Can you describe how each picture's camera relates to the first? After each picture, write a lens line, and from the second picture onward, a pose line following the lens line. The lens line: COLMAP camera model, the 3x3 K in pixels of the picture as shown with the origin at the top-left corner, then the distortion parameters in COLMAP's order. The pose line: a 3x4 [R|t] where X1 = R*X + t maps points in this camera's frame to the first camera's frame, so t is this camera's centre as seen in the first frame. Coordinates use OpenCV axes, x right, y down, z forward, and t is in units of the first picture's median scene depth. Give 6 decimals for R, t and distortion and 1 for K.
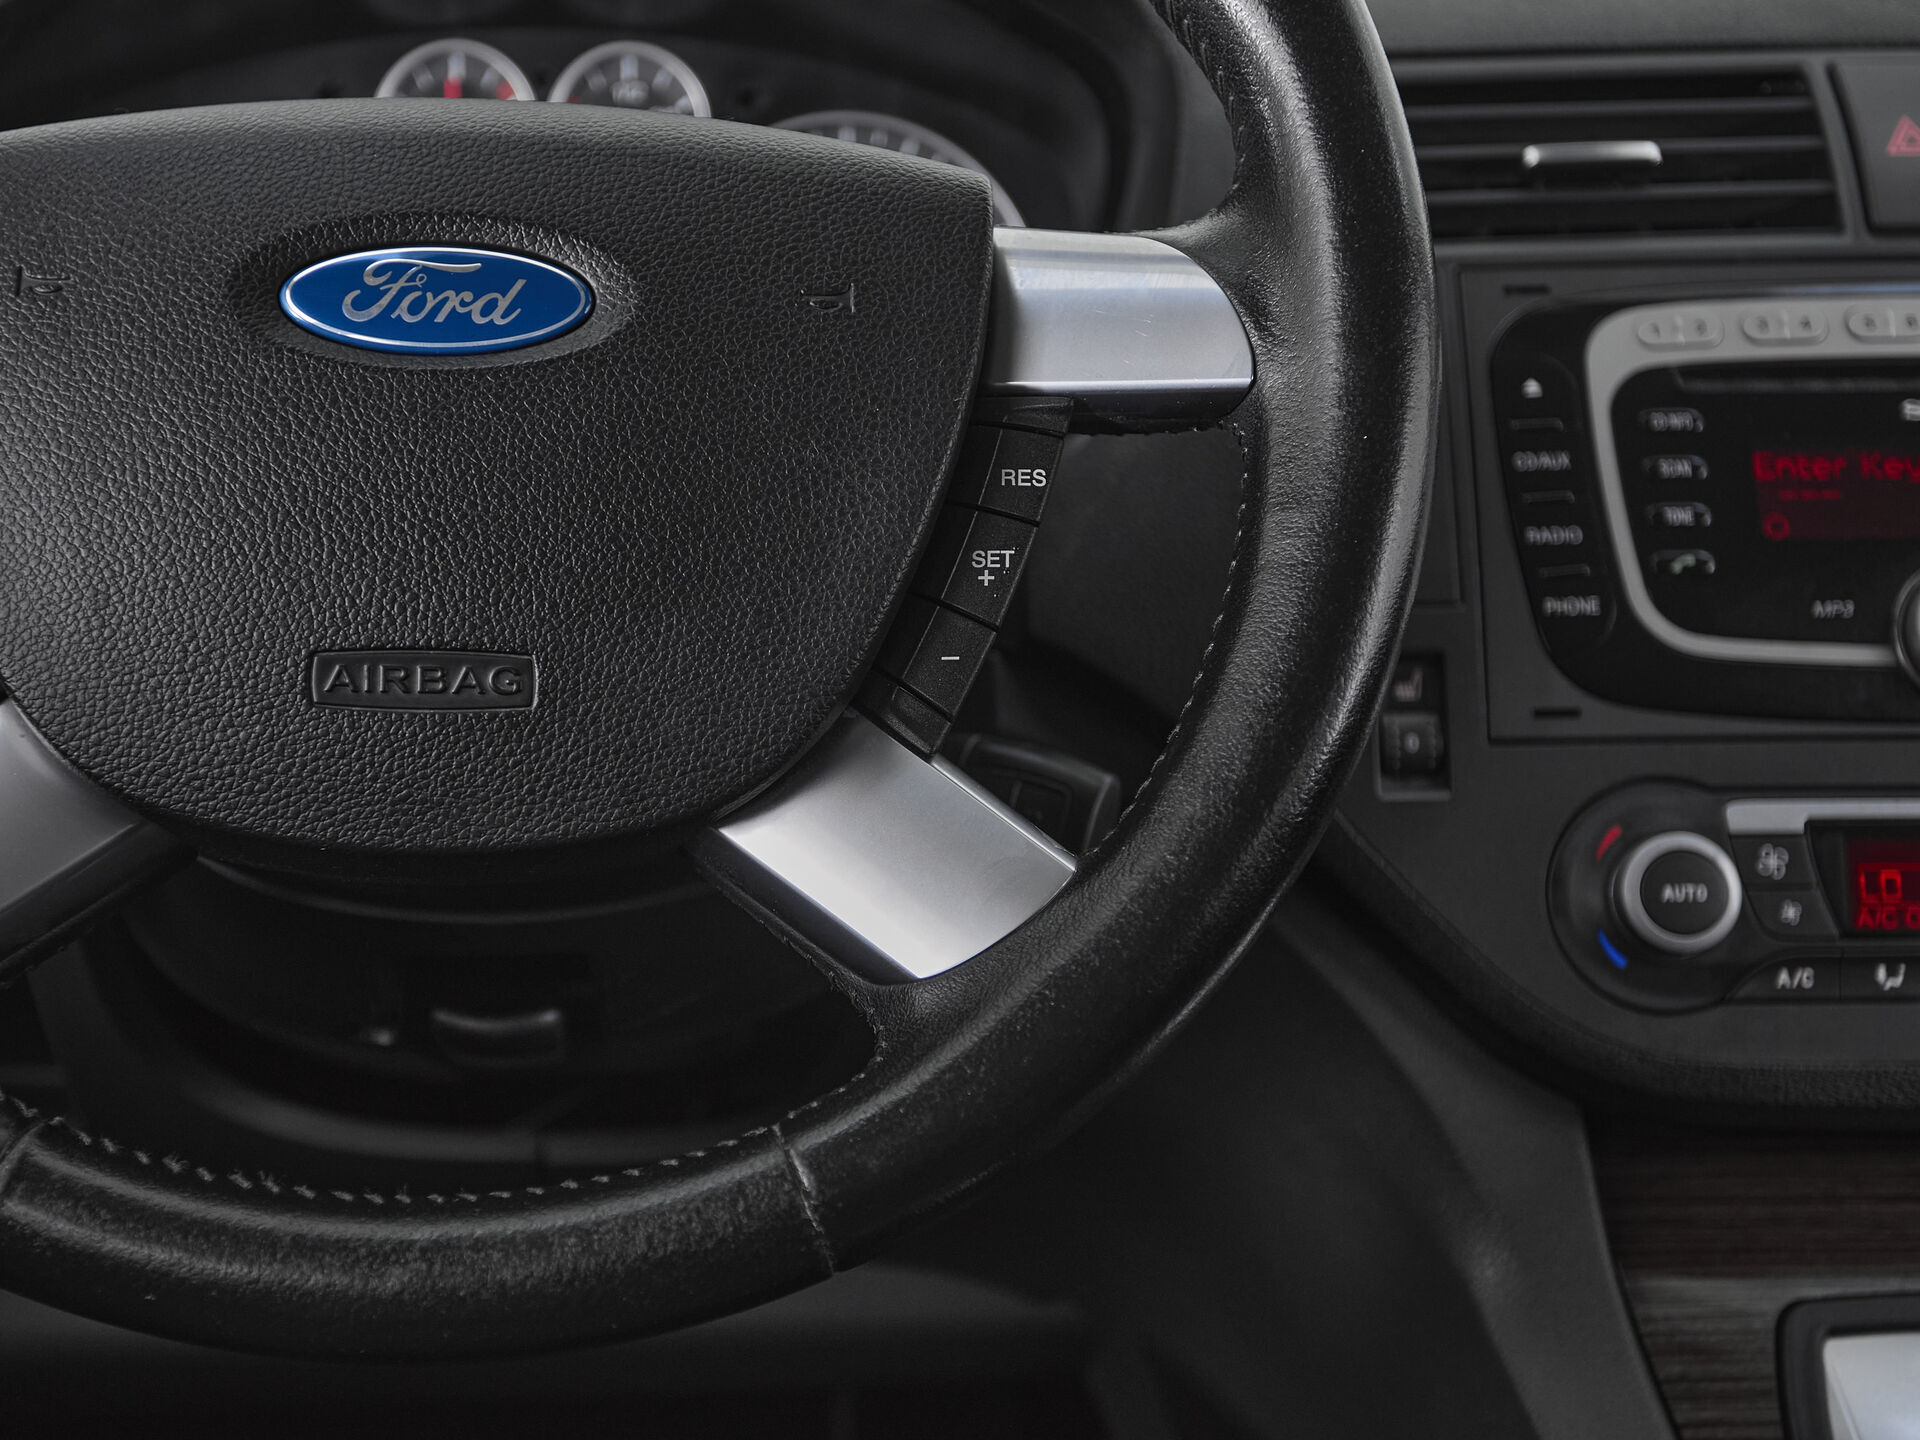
lens RADIAL K [[2768.8, 0, 887.9], [0, 2768.8, 755.0], [0, 0, 1]] dist [0.015440, 0.000000]
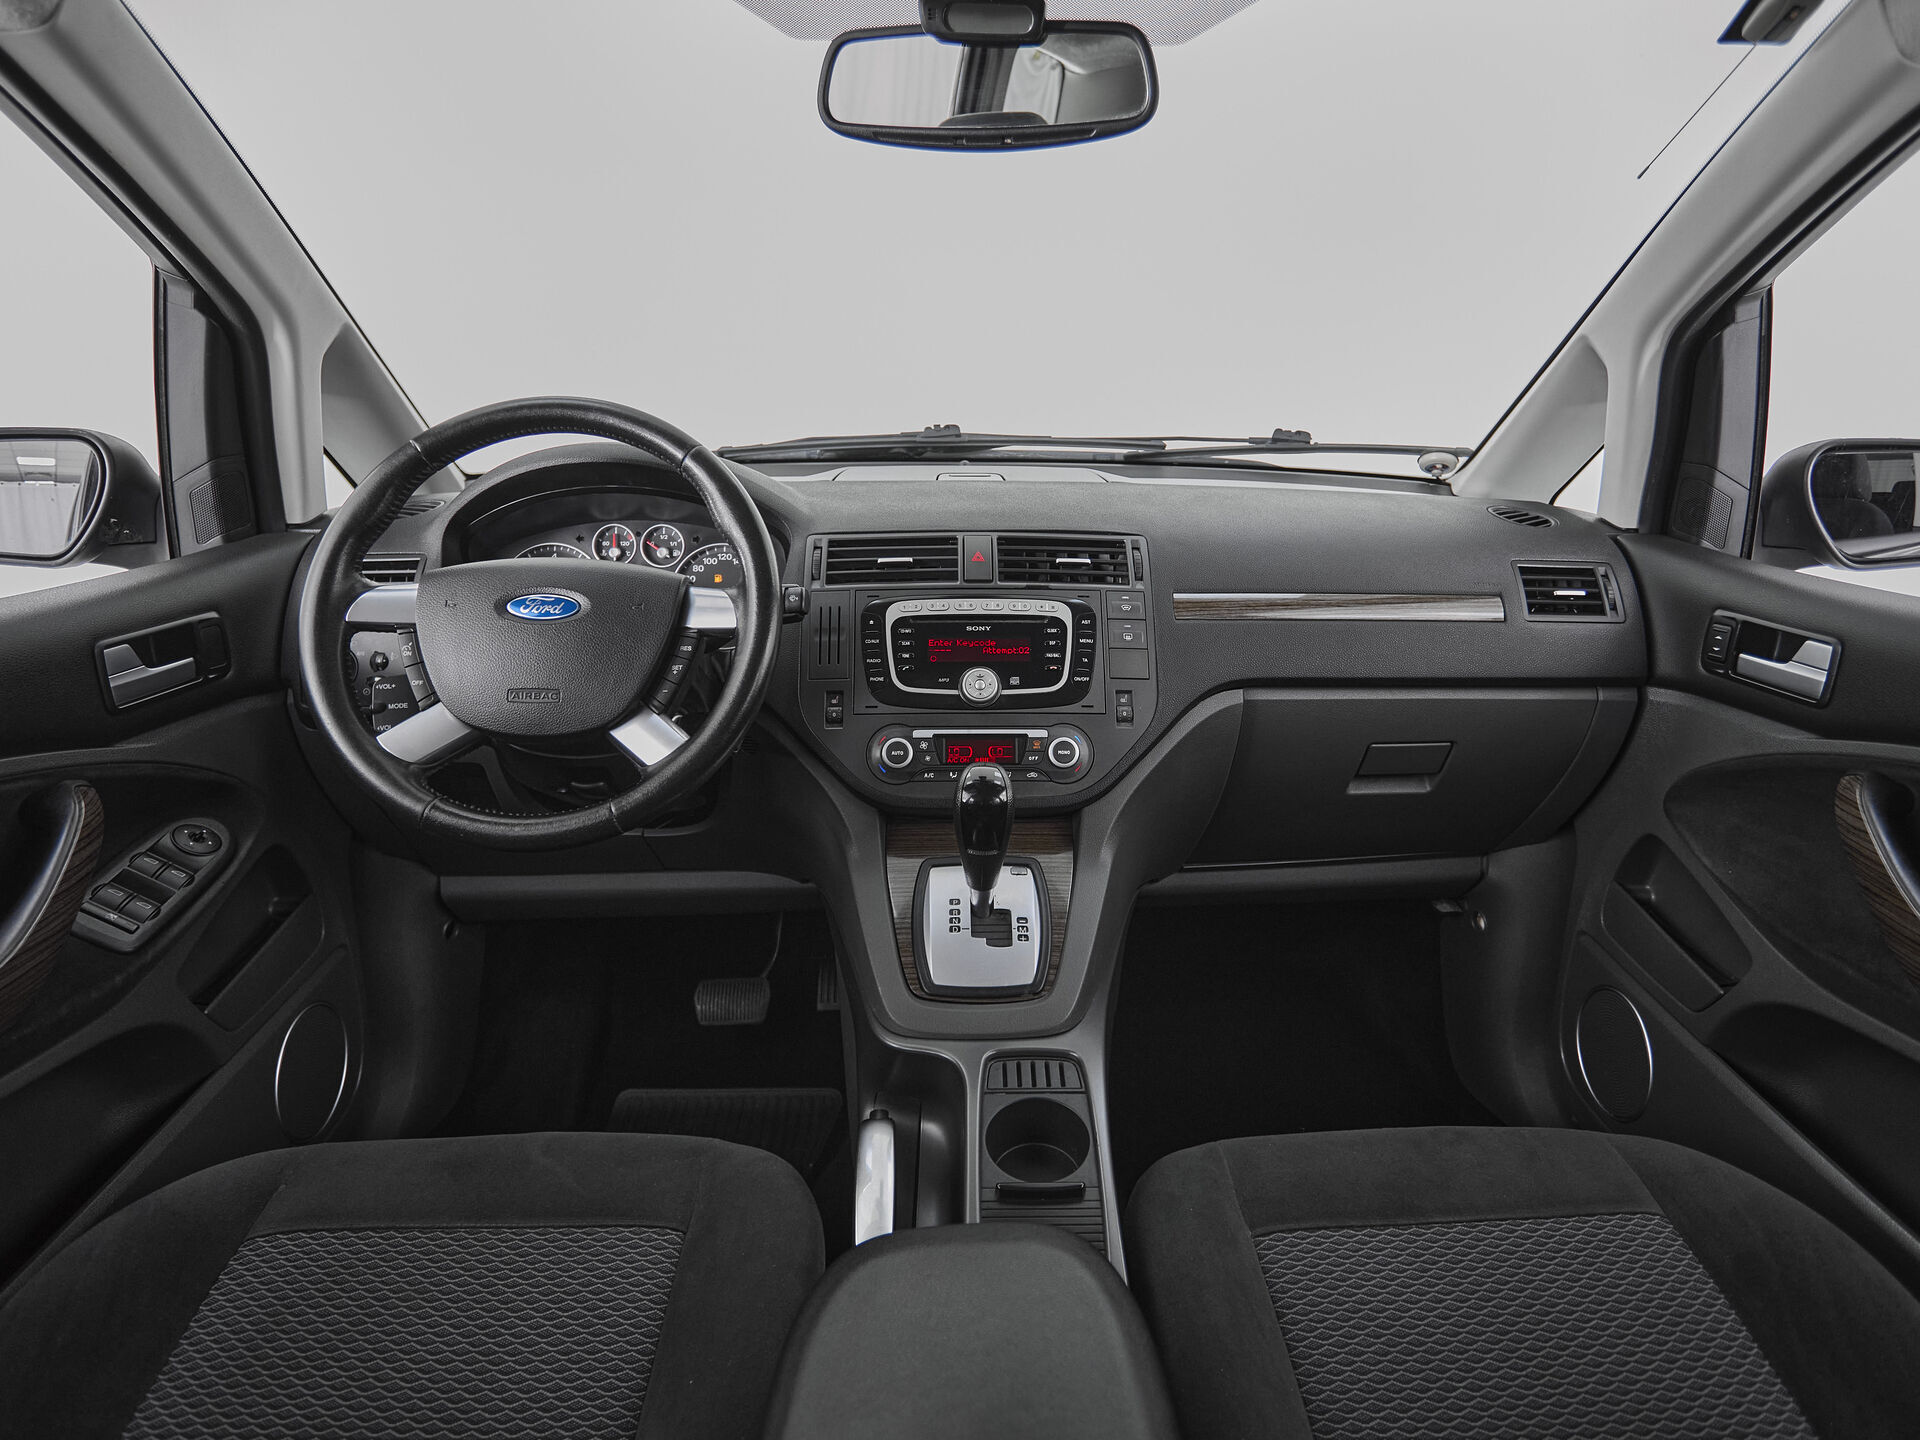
lens RADIAL K [[1092.8, 0, 971.5], [0, 1092.8, 714.5], [0, 0, 1]] dist [0.005403, -0.008686]
pose [[0.999762, -0.003152, -0.021609, 0.531911], [0.002494, 0.999535, -0.030393, 0.053597], [0.021694, 0.030332, 0.999304, -0.662904]]
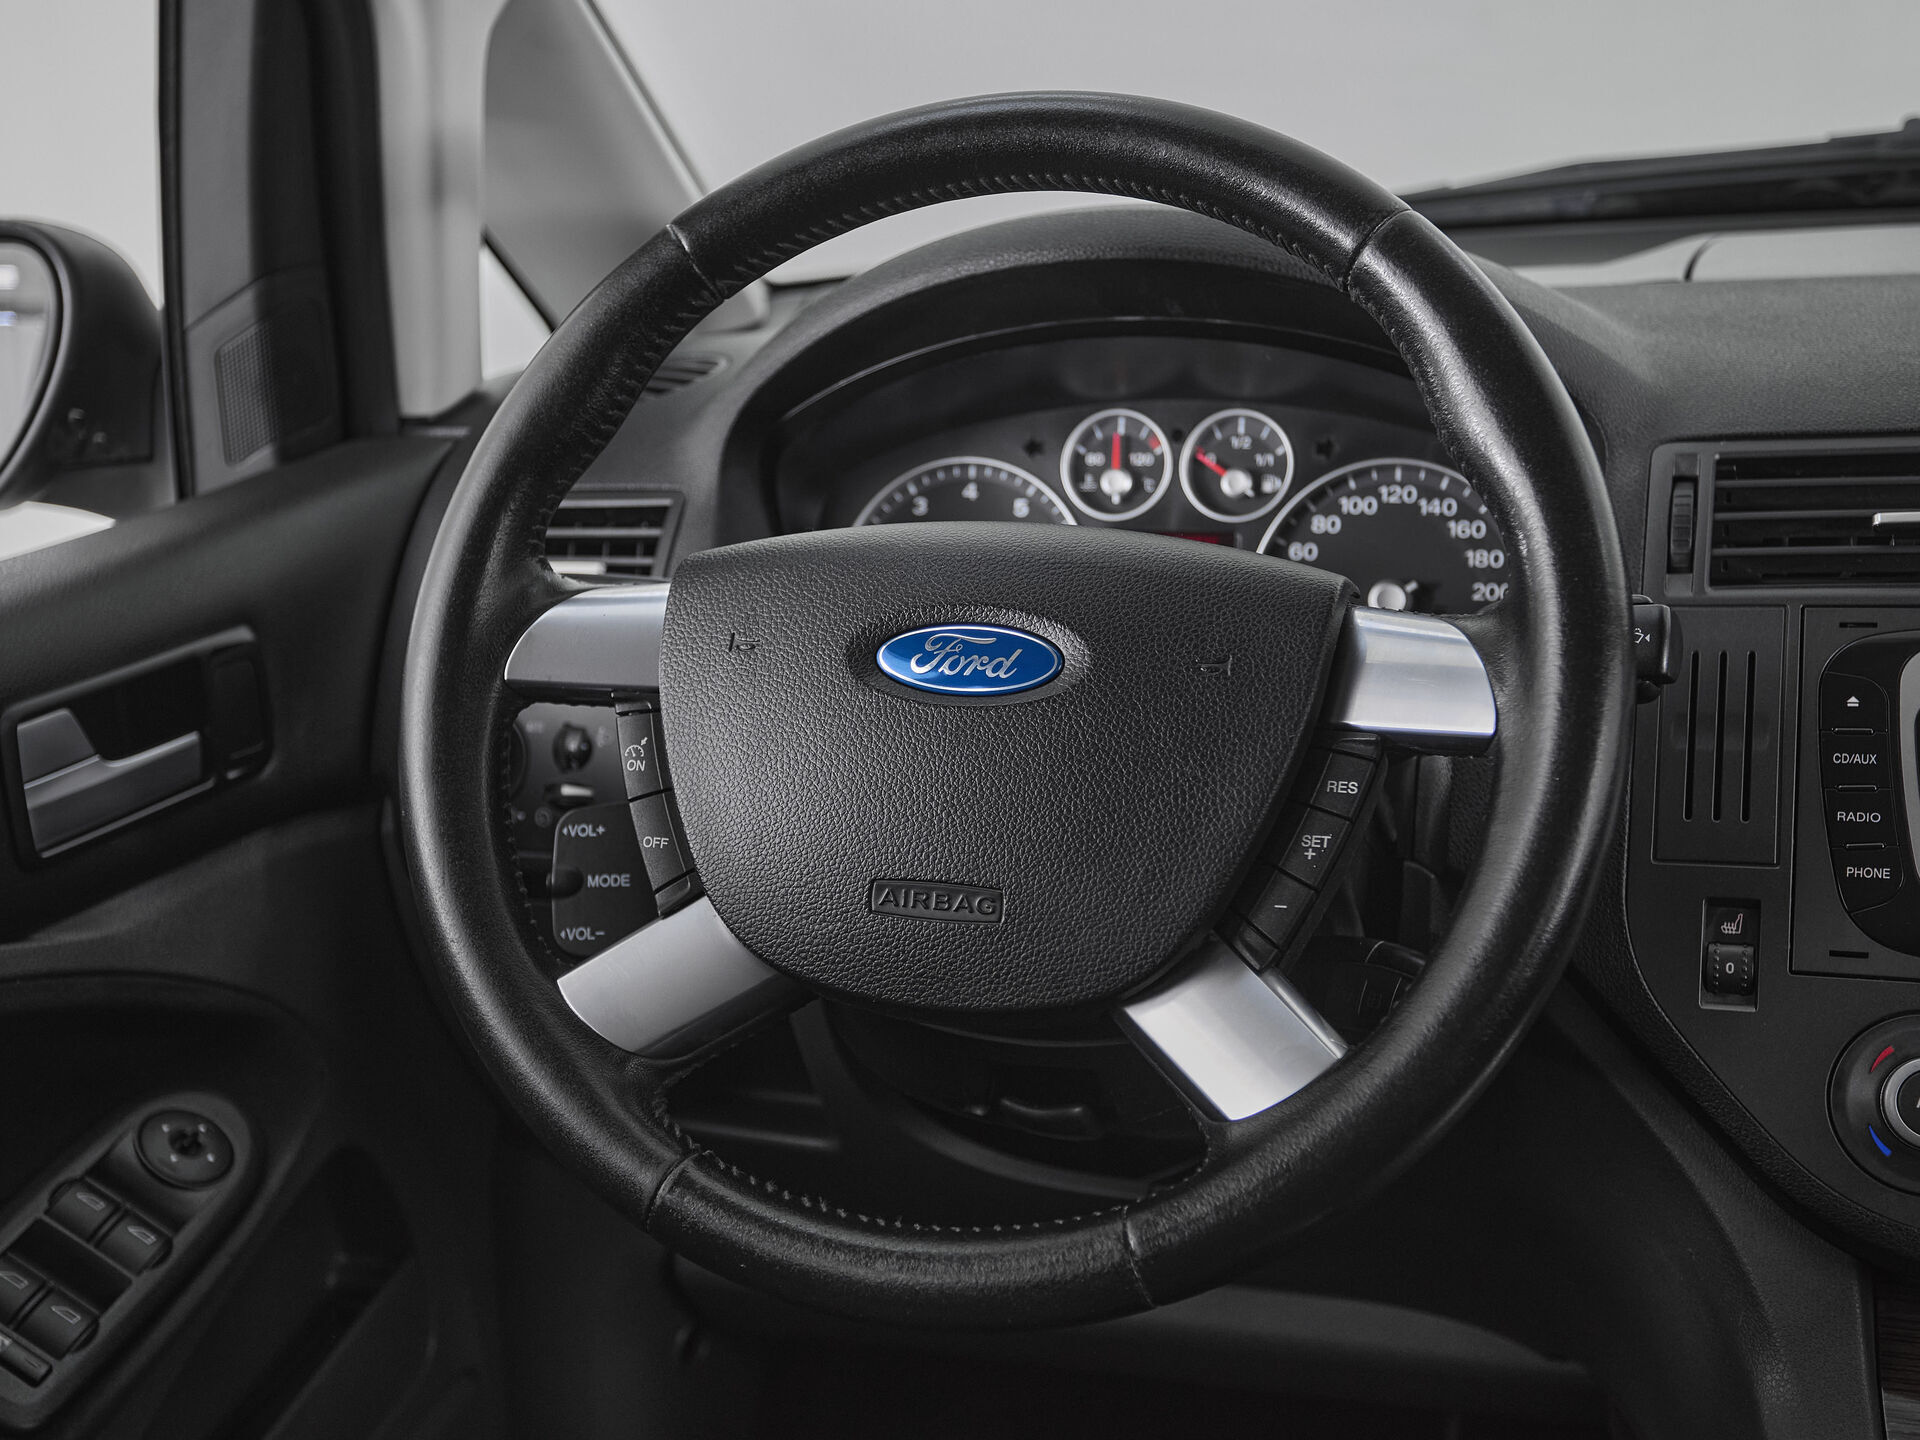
lens RADIAL K [[2348.3, 0, 865.9], [0, 2348.3, 737.5], [0, 0, 1]] dist [0.019779, 0.000000]
pose [[0.922987, 0.040456, -0.382699, 0.302511], [-0.054635, 0.998161, -0.026248, -0.081492], [0.380934, 0.045135, 0.923500, -0.269481]]
